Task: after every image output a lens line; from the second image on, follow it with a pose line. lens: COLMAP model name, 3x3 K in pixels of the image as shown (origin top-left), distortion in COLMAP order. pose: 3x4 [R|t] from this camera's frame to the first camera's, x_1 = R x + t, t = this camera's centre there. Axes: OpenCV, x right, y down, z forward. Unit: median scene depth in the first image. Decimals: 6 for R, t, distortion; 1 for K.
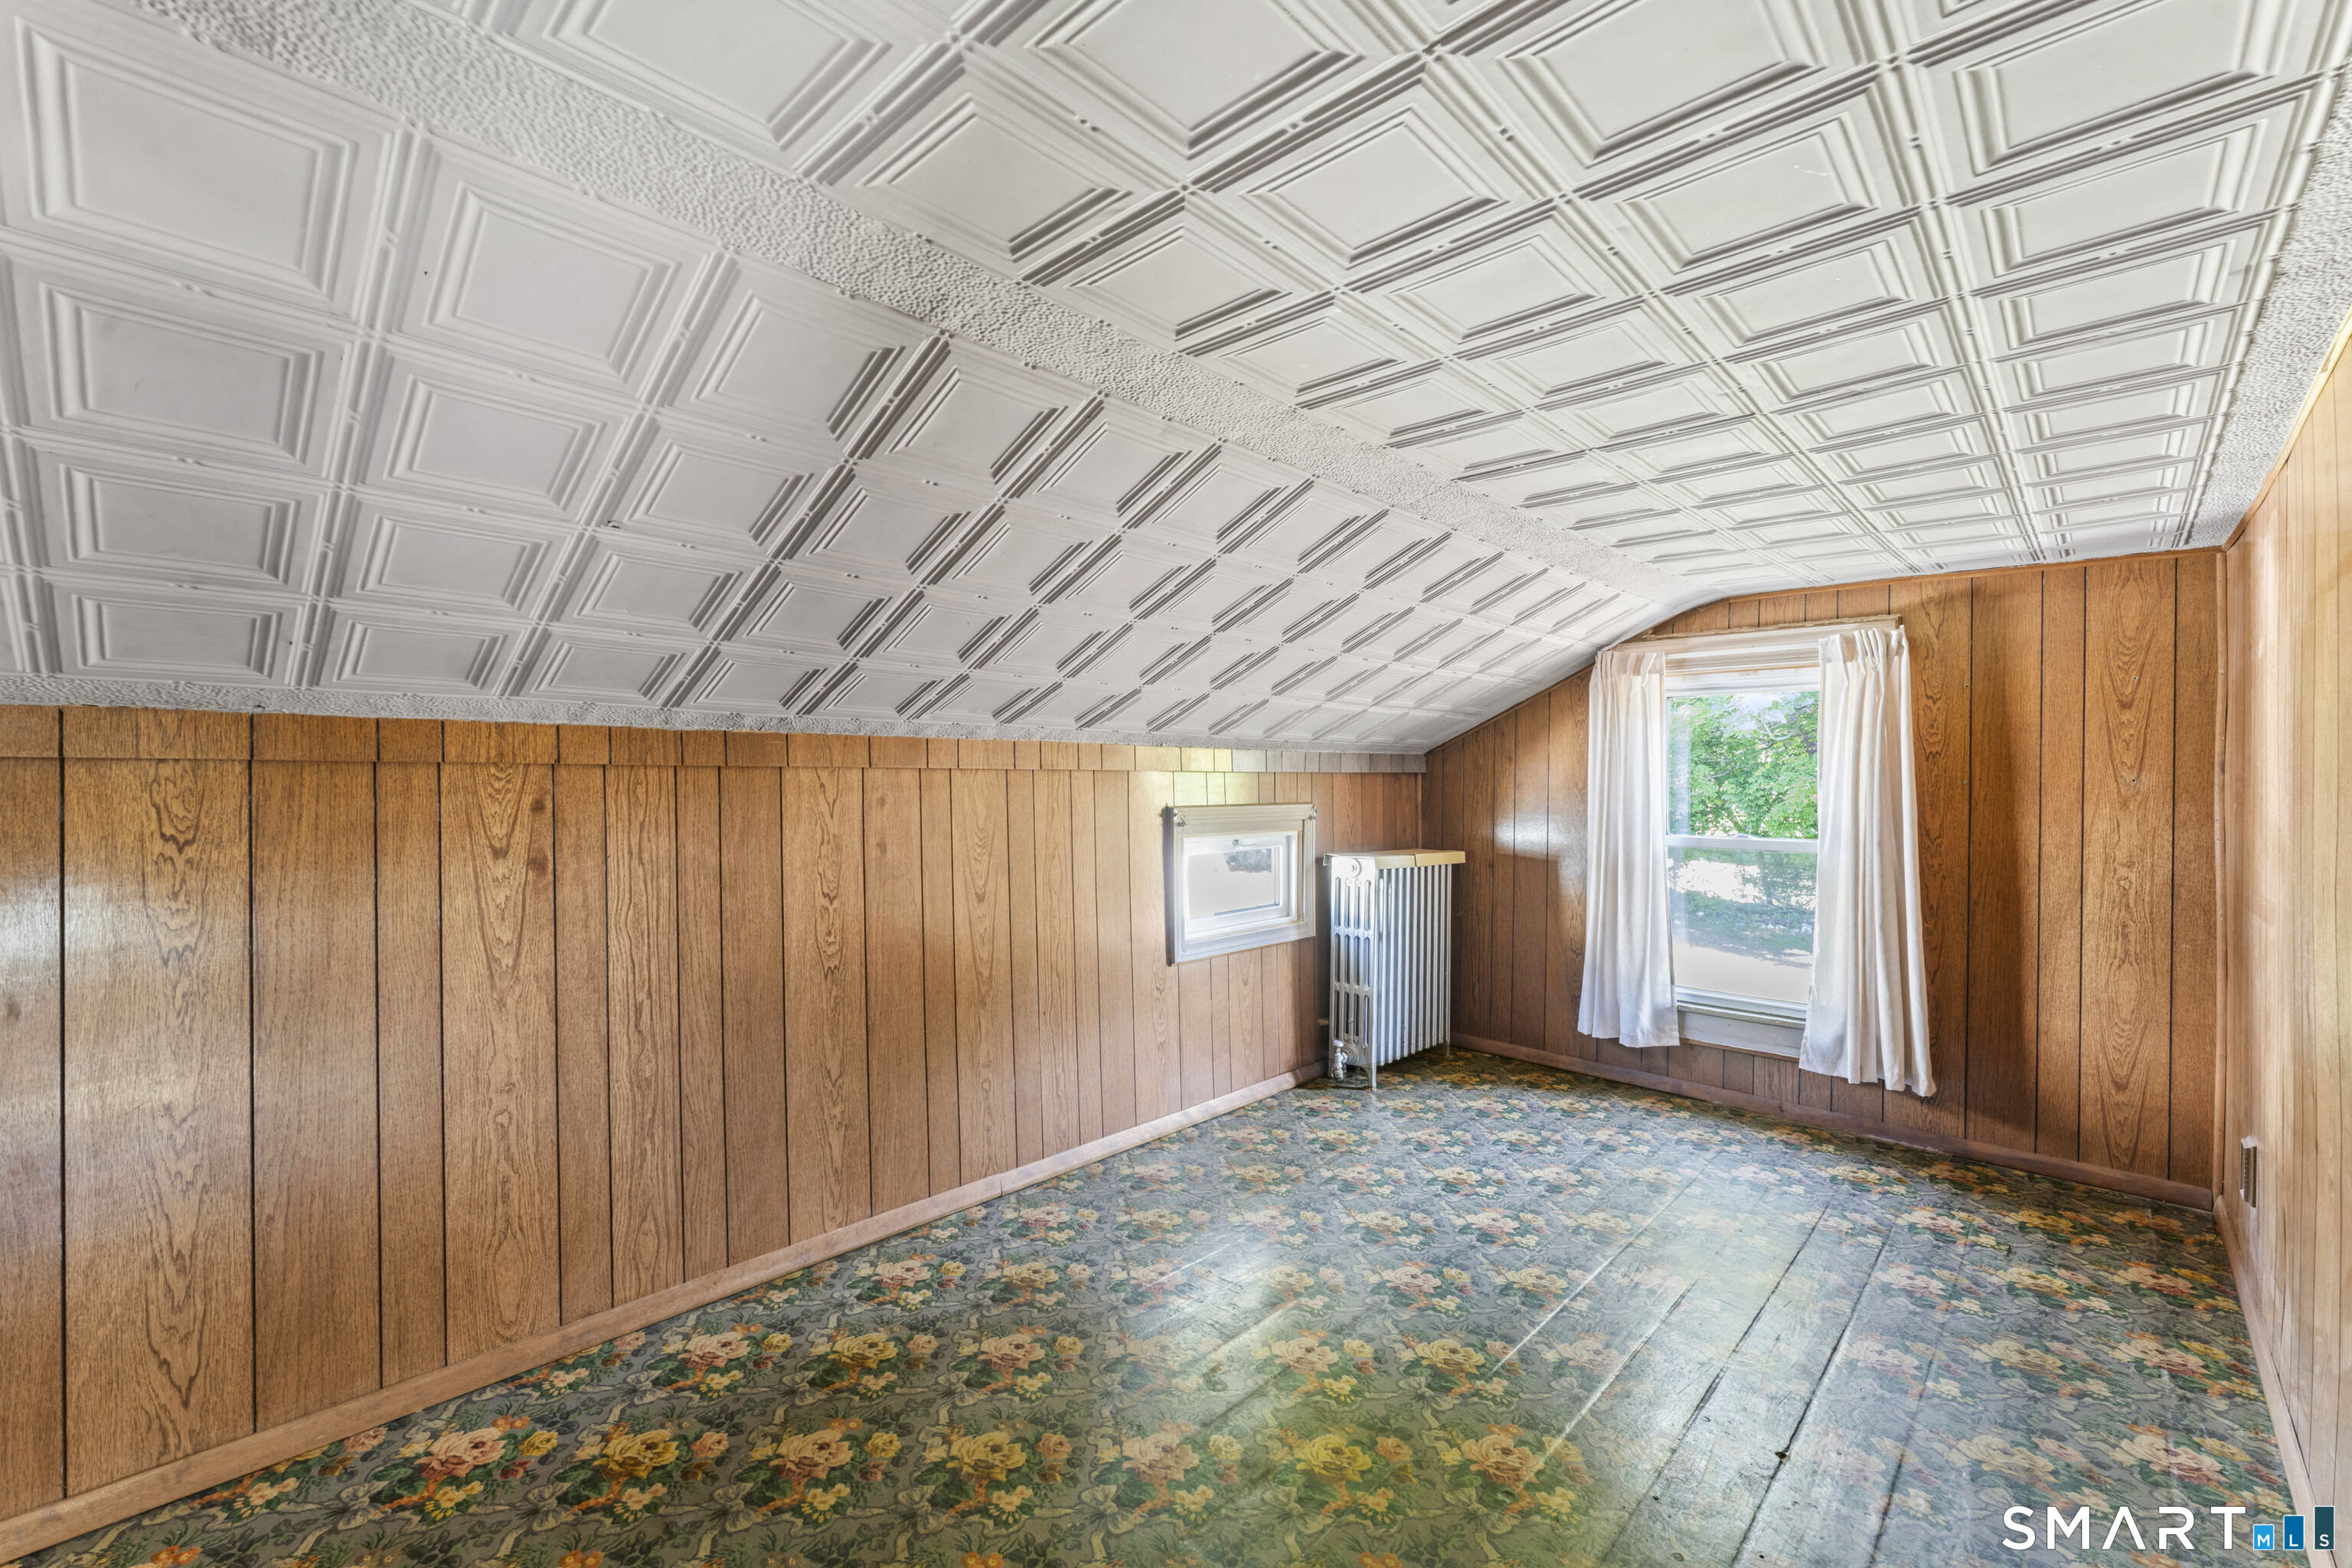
lens RADIAL K [[951.0, 0, 1214.6], [0, 951.0, 774.5], [0, 0, 1]] dist [-0.013680, 0.002171]
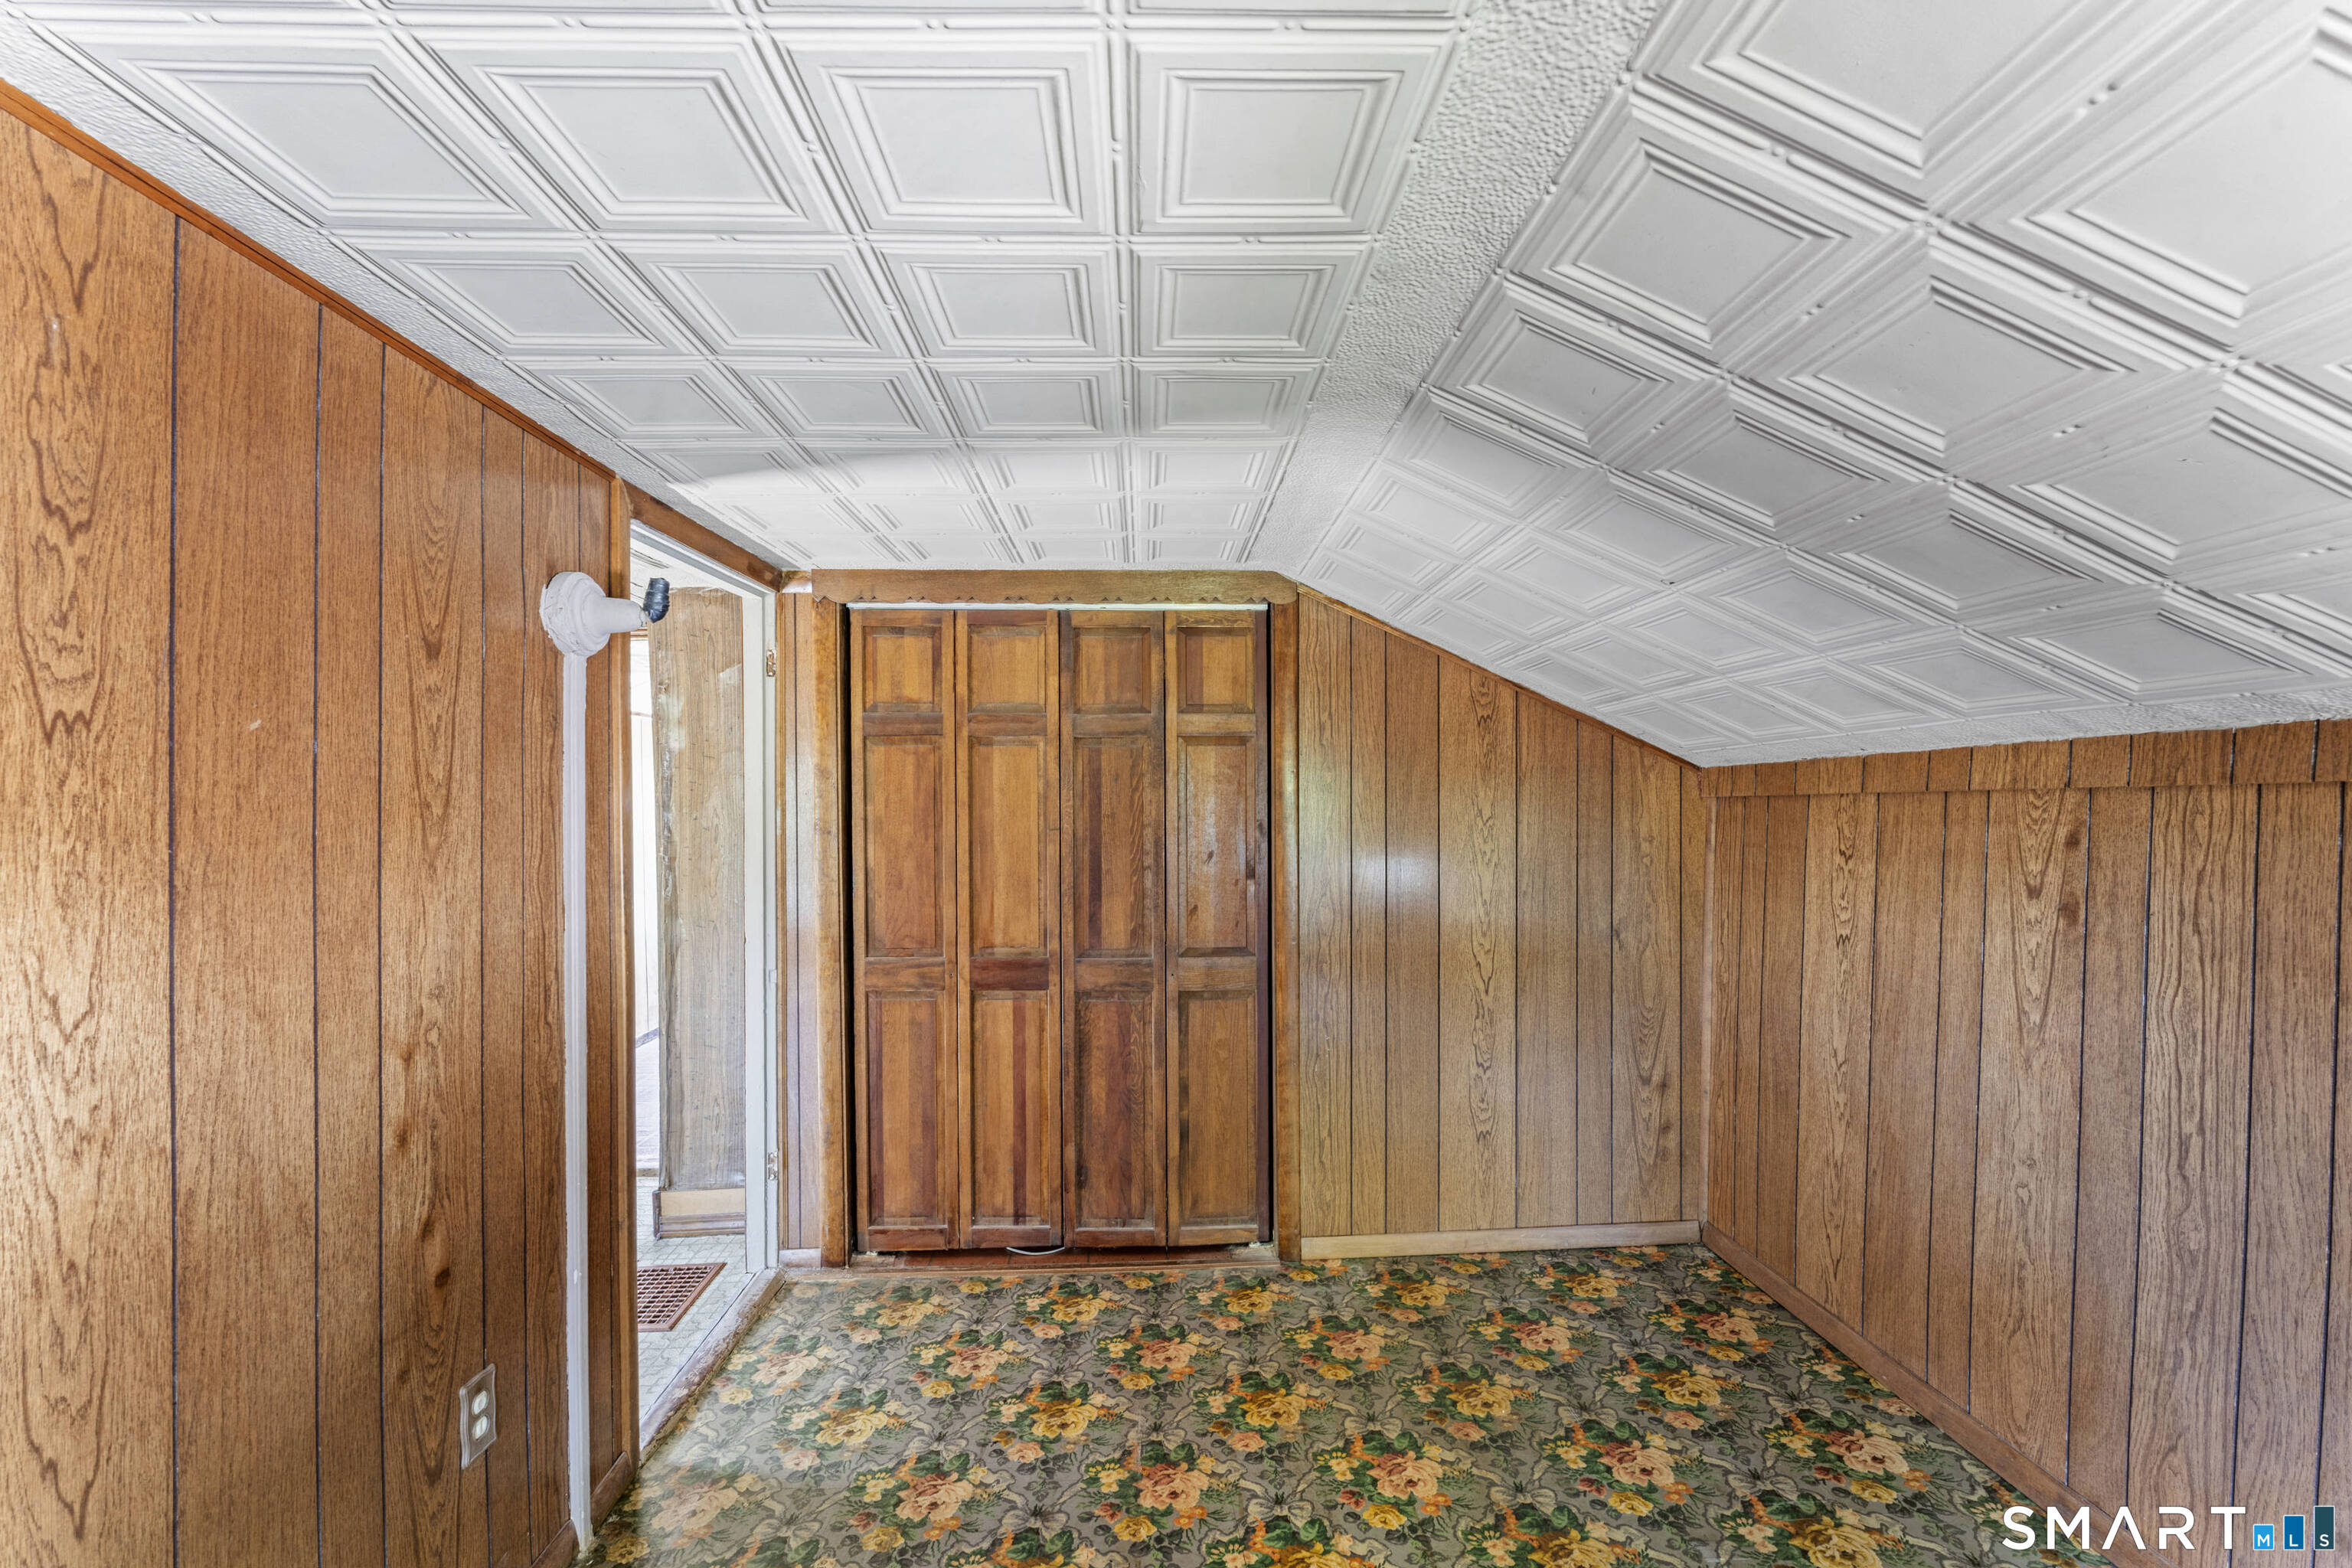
lens RADIAL K [[951.0, 0, 1159.7], [0, 951.0, 806.8], [0, 0, 1]] dist [-0.013680, 0.002171]
pose [[-0.717587, -0.001372, -0.696468, 0.427570], [0.006984, 0.999934, -0.009166, 0.006447], [0.696434, -0.011441, -0.717530, 1.055871]]
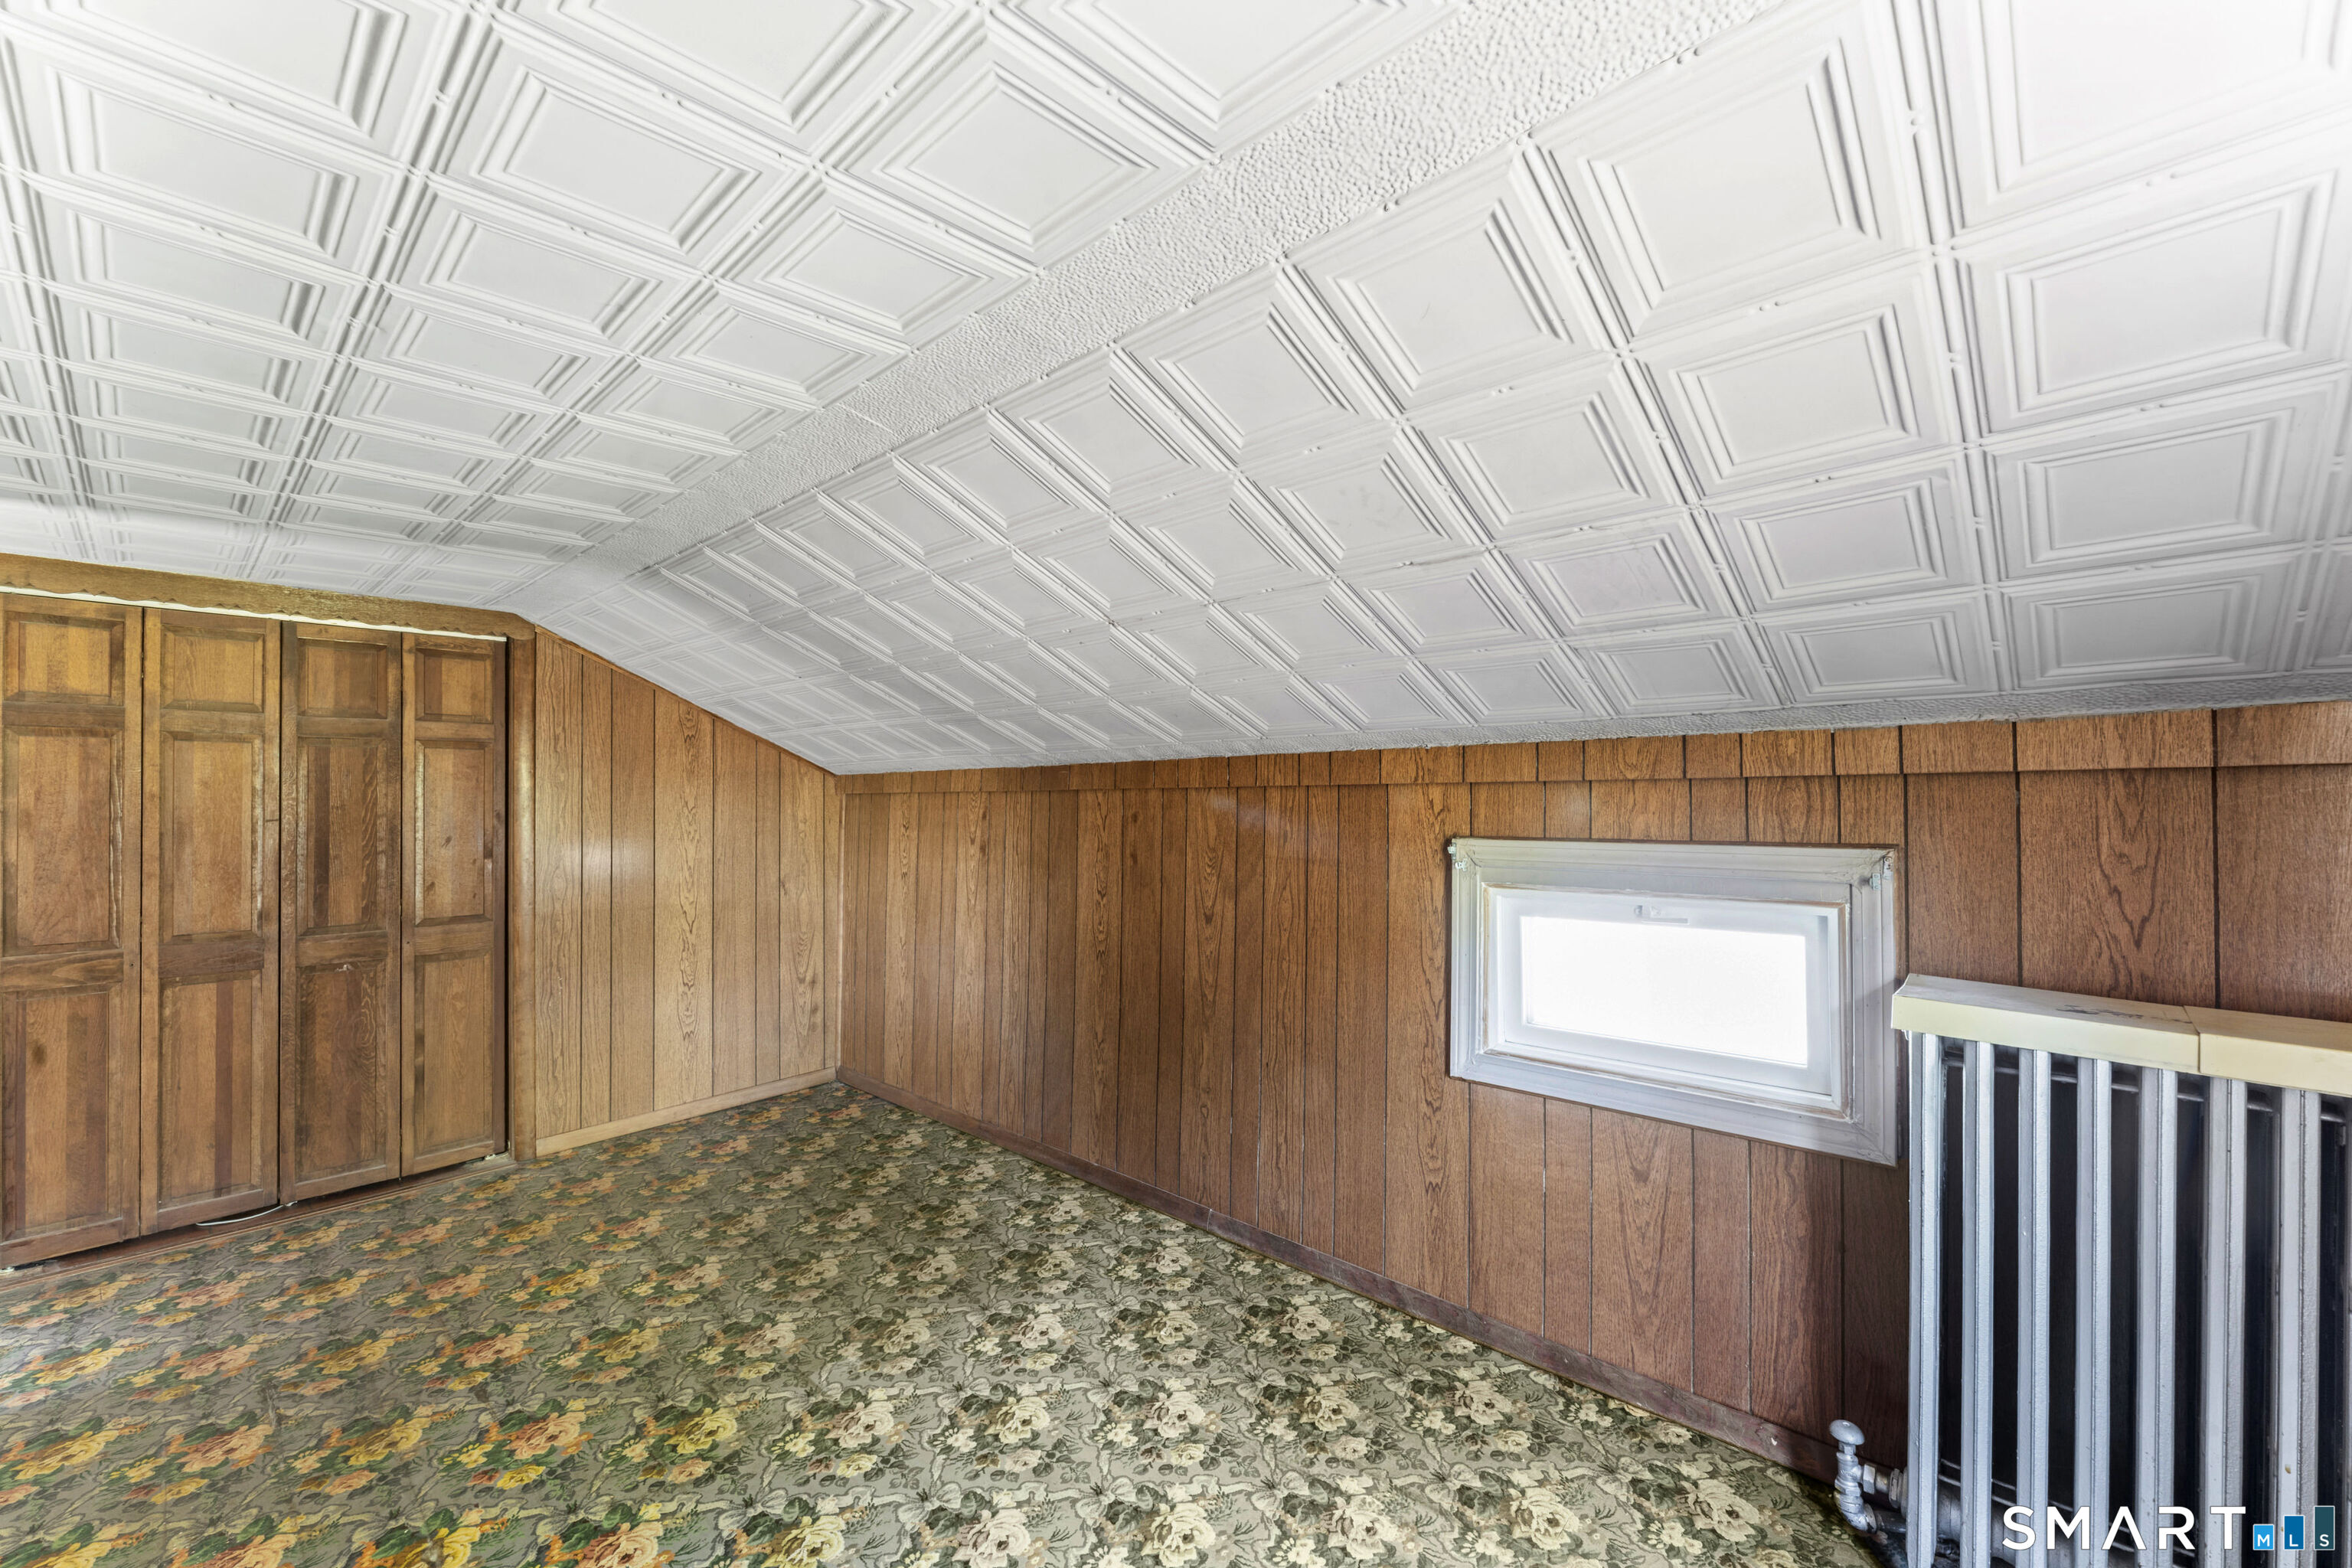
lens RADIAL K [[951.0, 0, 1172.3], [0, 951.0, 795.6], [0, 0, 1]] dist [-0.013680, 0.002171]
pose [[-0.012032, -0.009062, -0.999887, 1.030309], [0.012855, 0.999875, -0.009216, 0.018456], [0.999845, -0.012964, -0.011914, 1.392046]]
